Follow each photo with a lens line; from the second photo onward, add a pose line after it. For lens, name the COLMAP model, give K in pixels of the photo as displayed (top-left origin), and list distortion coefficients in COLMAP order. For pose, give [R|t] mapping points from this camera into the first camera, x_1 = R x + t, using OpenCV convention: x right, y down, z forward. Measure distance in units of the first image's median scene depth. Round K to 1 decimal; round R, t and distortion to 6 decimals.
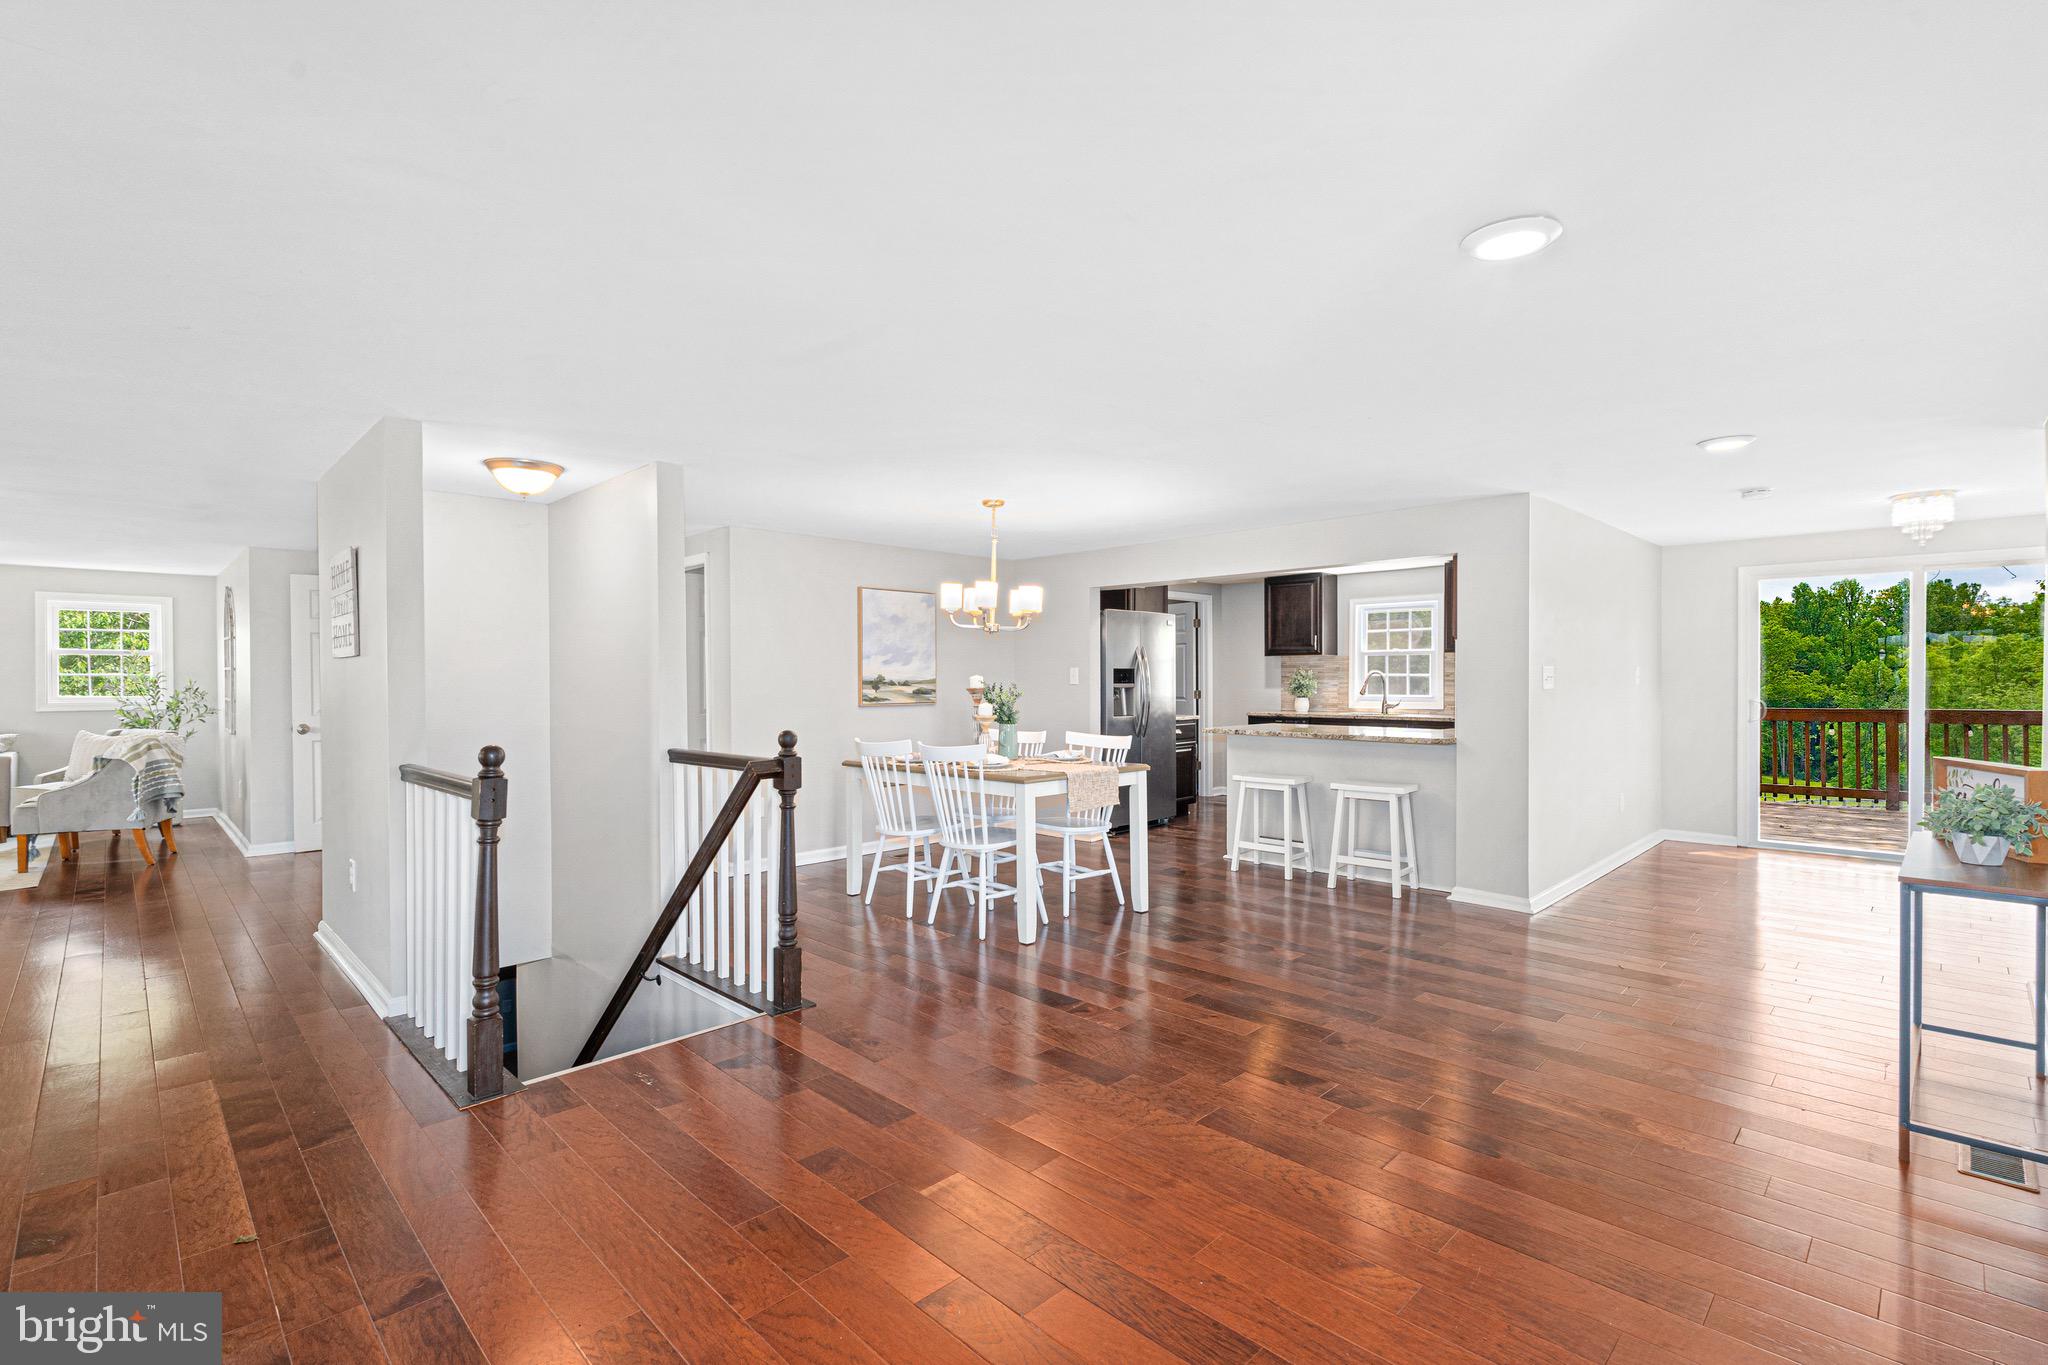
lens RADIAL K [[912.9, 0, 1023.9], [0, 912.9, 685.6], [0, 0, 1]] dist [-0.002976, 0.001230]
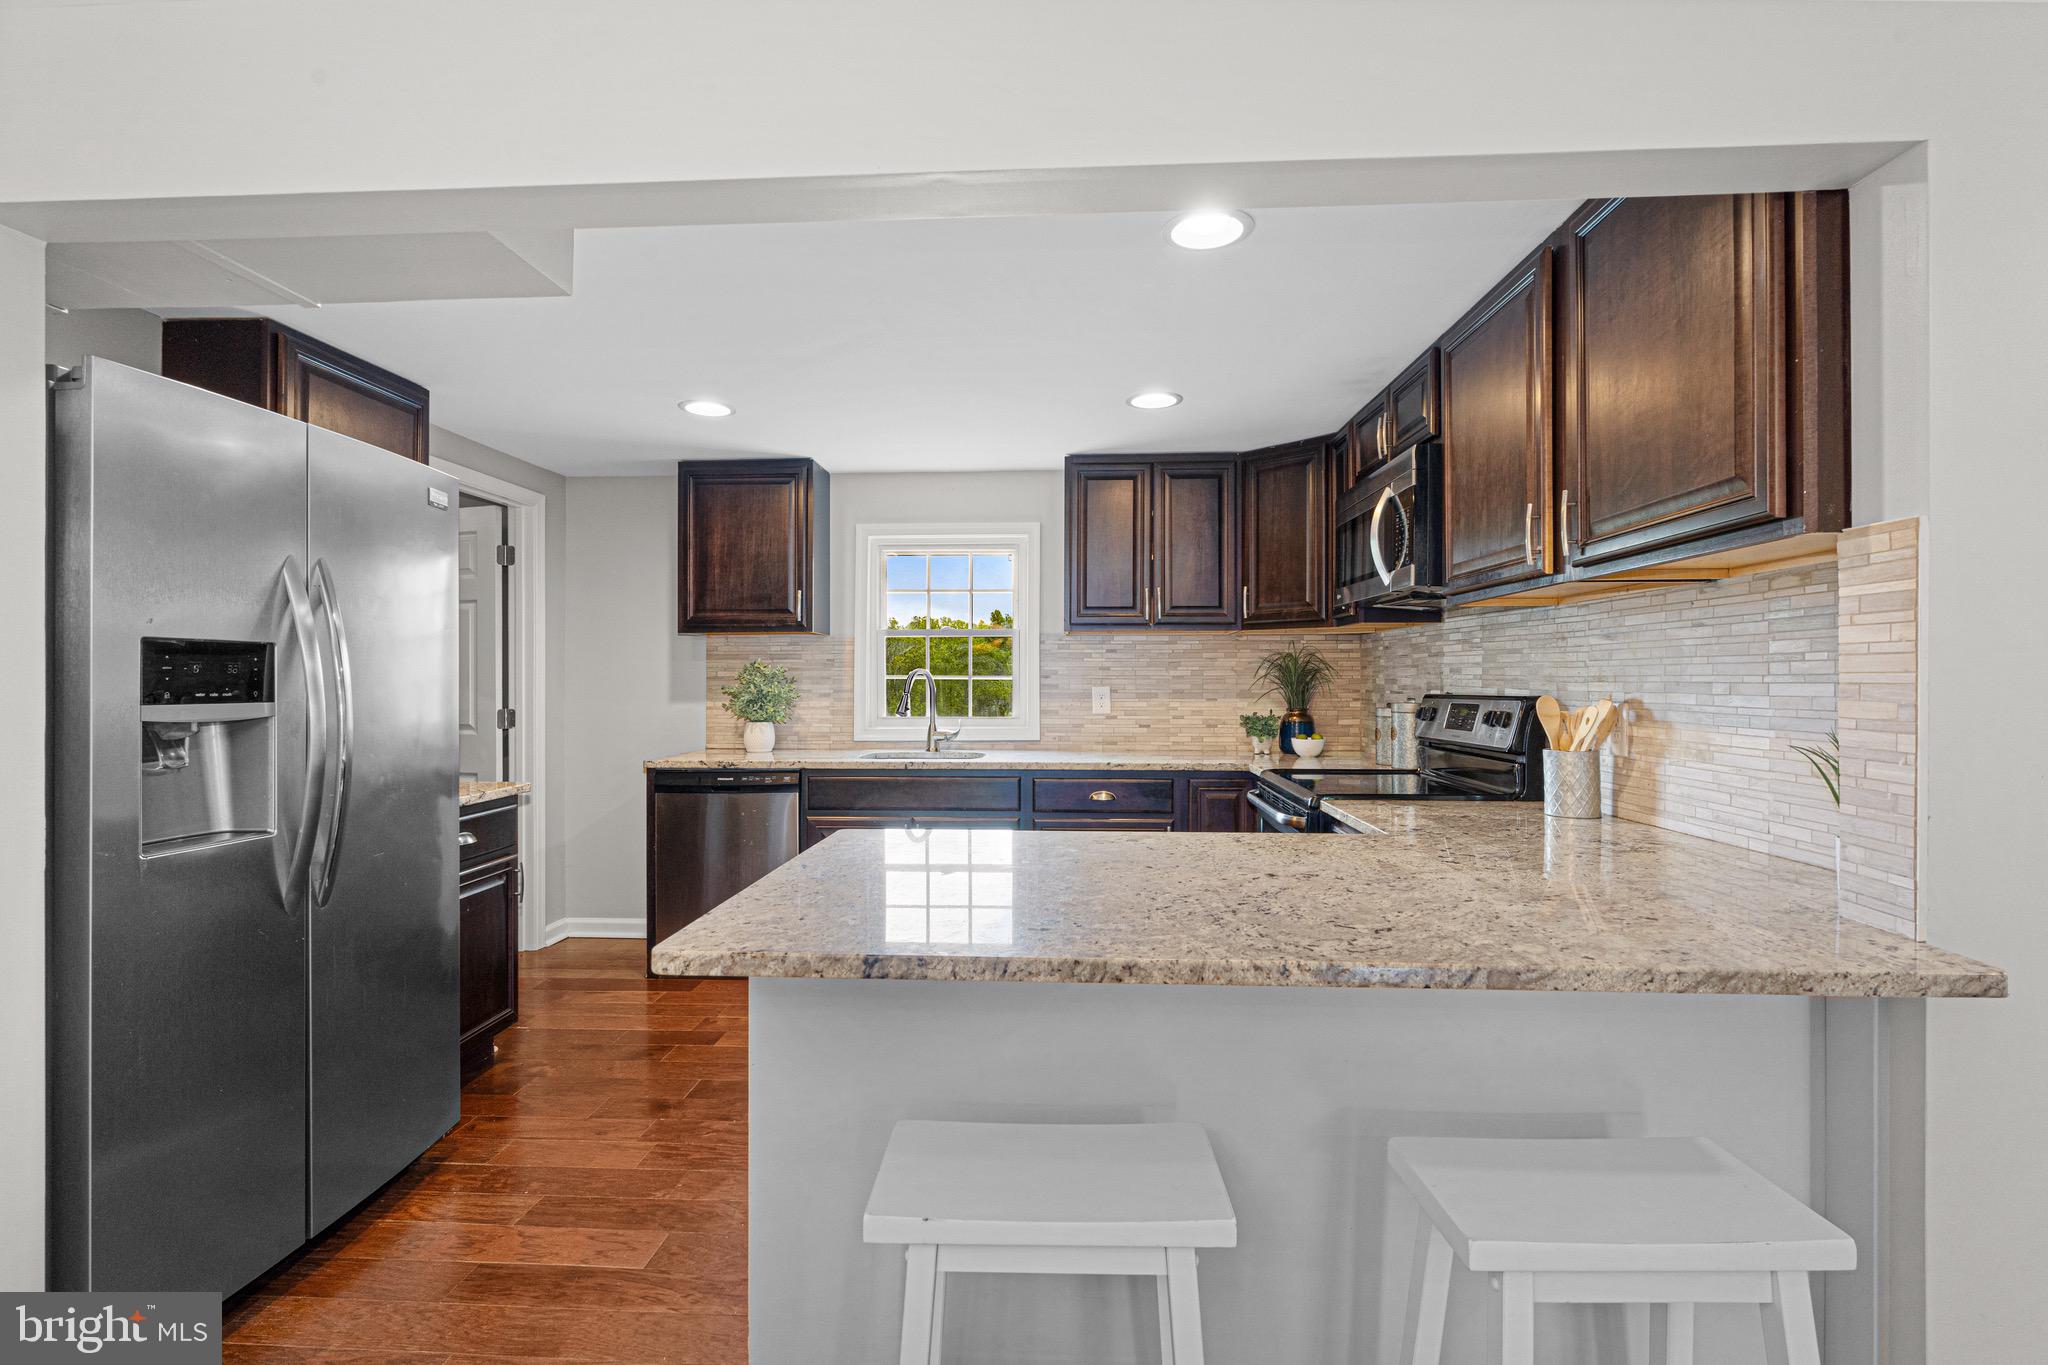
lens RADIAL K [[912.9, 0, 1027.6], [0, 912.9, 685.0], [0, 0, 1]] dist [-0.002976, 0.001230]
pose [[0.736967, 0.000325, 0.675929, 0.103298], [0.002776, 0.999990, -0.003507, -0.005380], [-0.675923, 0.004461, 0.736958, 0.667334]]
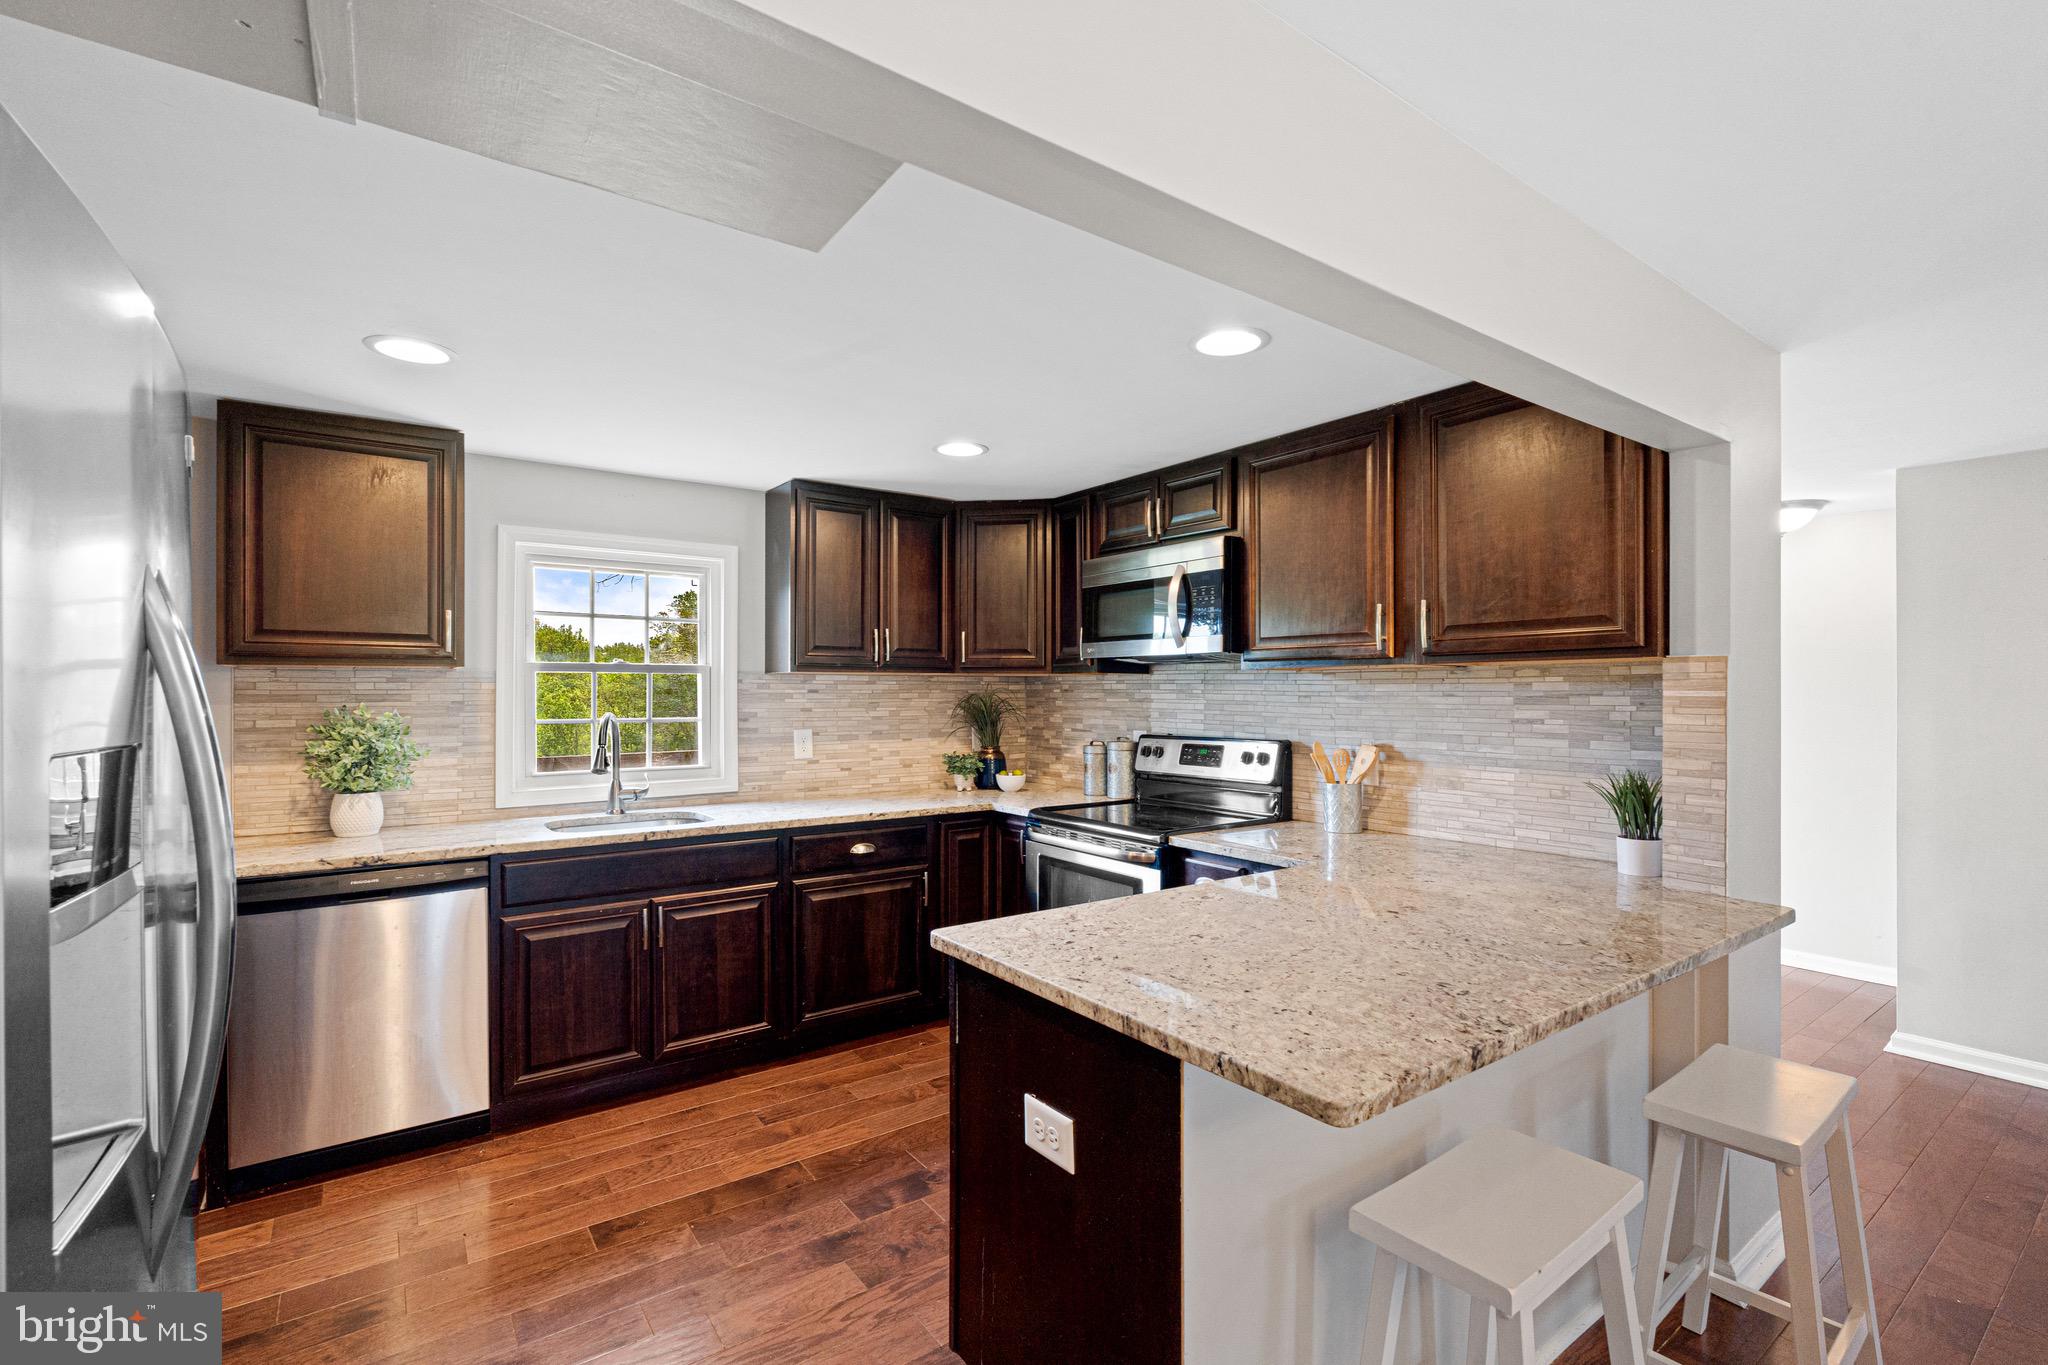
lens RADIAL K [[912.9, 0, 1027.7], [0, 912.9, 700.6], [0, 0, 1]] dist [-0.002976, 0.001230]
pose [[0.154071, -0.004075, 0.988051, 0.017423], [0.008548, 0.999960, 0.002792, -0.023374], [-0.988023, 0.008016, 0.154100, 0.845266]]
